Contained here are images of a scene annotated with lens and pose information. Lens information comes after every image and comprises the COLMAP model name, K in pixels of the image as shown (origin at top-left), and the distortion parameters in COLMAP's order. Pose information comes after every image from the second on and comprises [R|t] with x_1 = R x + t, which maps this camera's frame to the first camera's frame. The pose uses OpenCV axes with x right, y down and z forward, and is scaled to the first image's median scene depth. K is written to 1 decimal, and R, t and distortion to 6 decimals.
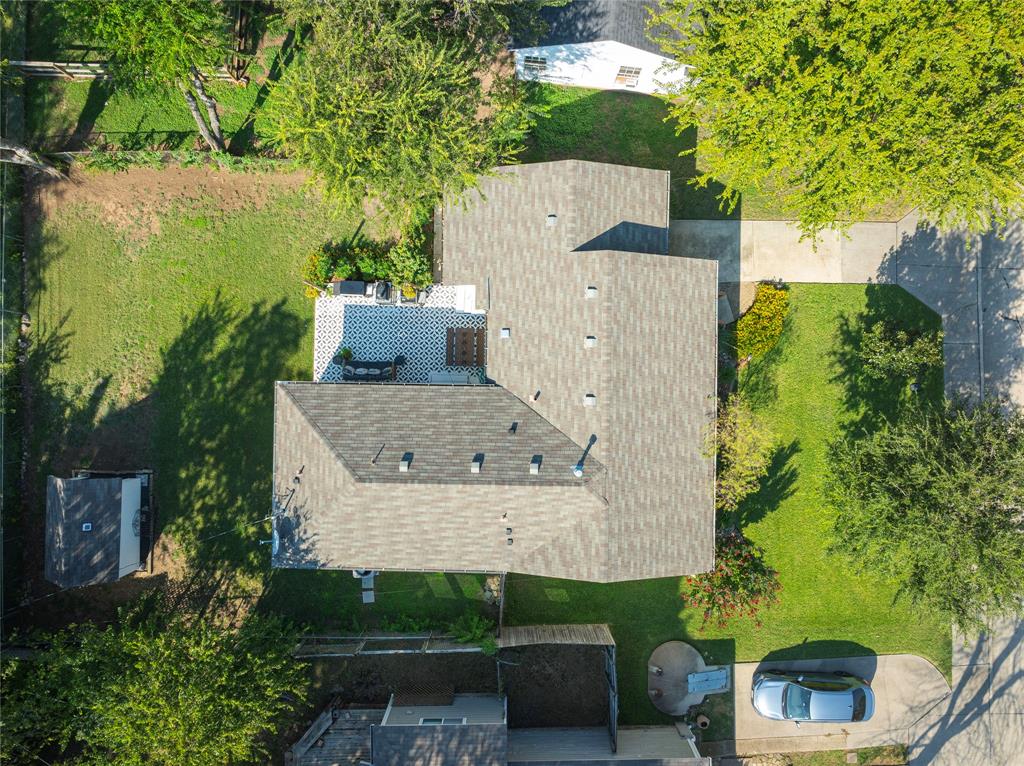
lens RADIAL K [[717.9, 0, 509.6], [0, 717.9, 378.8], [0, 0, 1]] dist [-0.017378, -0.004022]
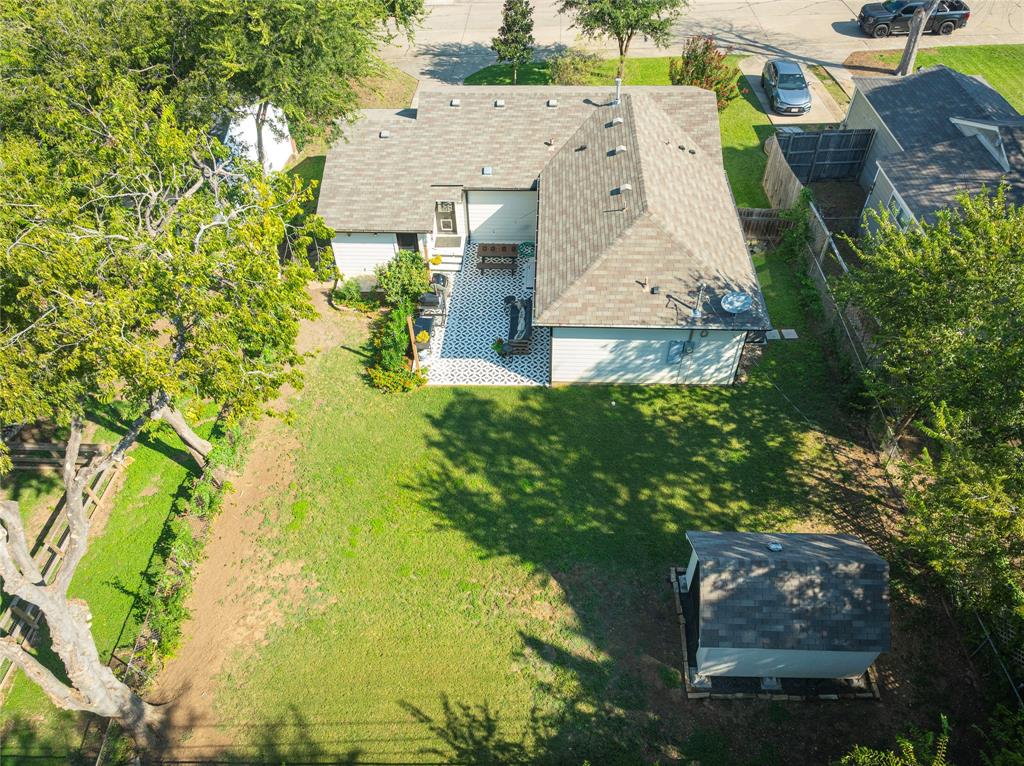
lens RADIAL K [[717.9, 0, 516.5], [0, 717.9, 384.9], [0, 0, 1]] dist [-0.017378, -0.004022]
pose [[0.024605, -0.726052, 0.687200, -0.820677], [0.999563, 0.006602, -0.028814, 0.008165], [0.016384, 0.687608, 0.725897, 0.423835]]
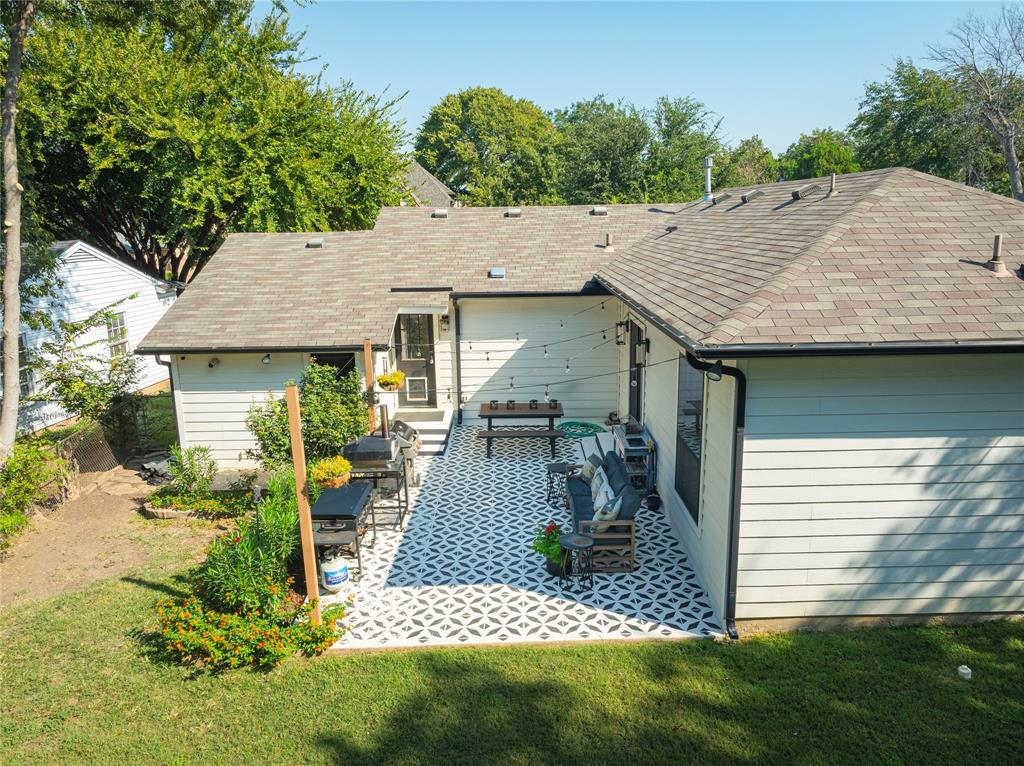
lens RADIAL K [[717.9, 0, 508.7], [0, 717.9, 380.1], [0, 0, 1]] dist [-0.017378, -0.004022]
pose [[-0.010599, -0.220999, 0.975216, -0.497323], [0.999617, -0.027264, 0.004686, -0.052542], [0.025553, 0.974893, 0.221203, 0.856980]]
